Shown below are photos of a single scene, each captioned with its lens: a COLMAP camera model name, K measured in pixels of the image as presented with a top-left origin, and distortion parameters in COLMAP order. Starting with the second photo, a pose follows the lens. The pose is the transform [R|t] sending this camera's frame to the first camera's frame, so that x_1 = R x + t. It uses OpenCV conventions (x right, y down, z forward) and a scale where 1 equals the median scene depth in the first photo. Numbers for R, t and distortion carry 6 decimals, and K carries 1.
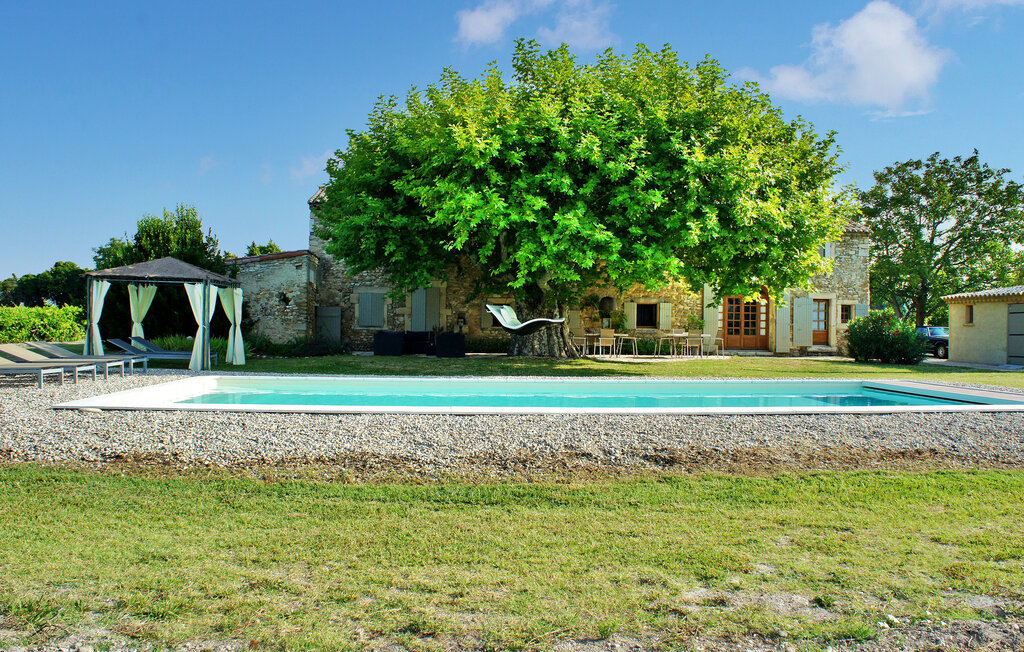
lens RADIAL K [[805.9, 0, 512.0], [0, 805.9, 326.0], [0, 0, 1]] dist [-0.185479, 0.156570]
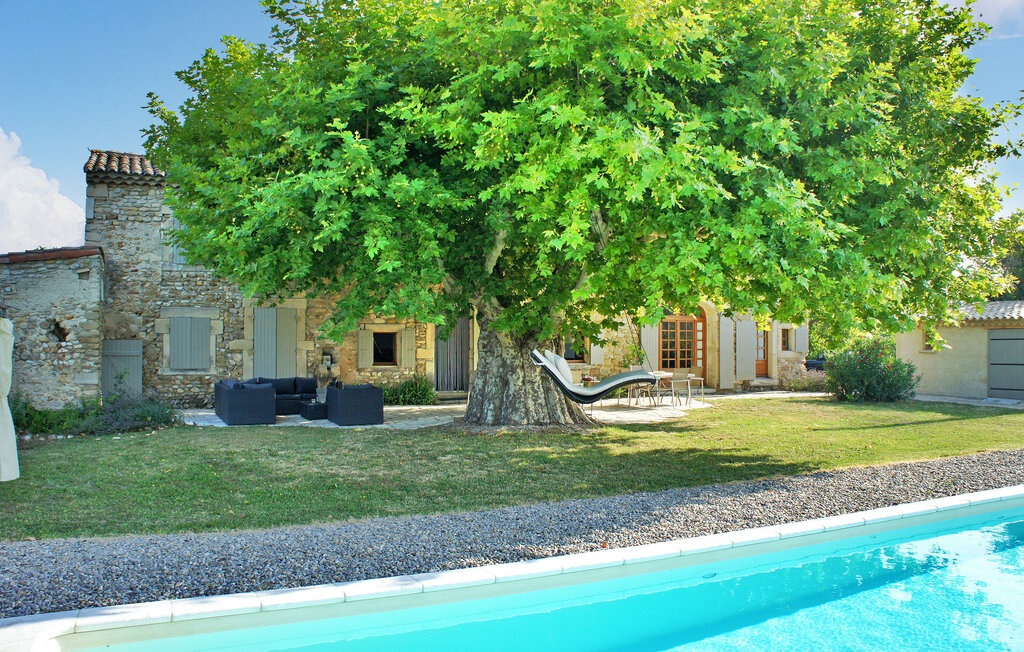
lens RADIAL K [[805.9, 0, 512.0], [0, 805.9, 326.0], [0, 0, 1]] dist [-0.185479, 0.156570]
pose [[0.936327, -0.005381, 0.351088, -0.156765], [0.009777, 0.999894, -0.010749, -0.025340], [-0.350993, 0.013498, 0.936281, 0.328875]]
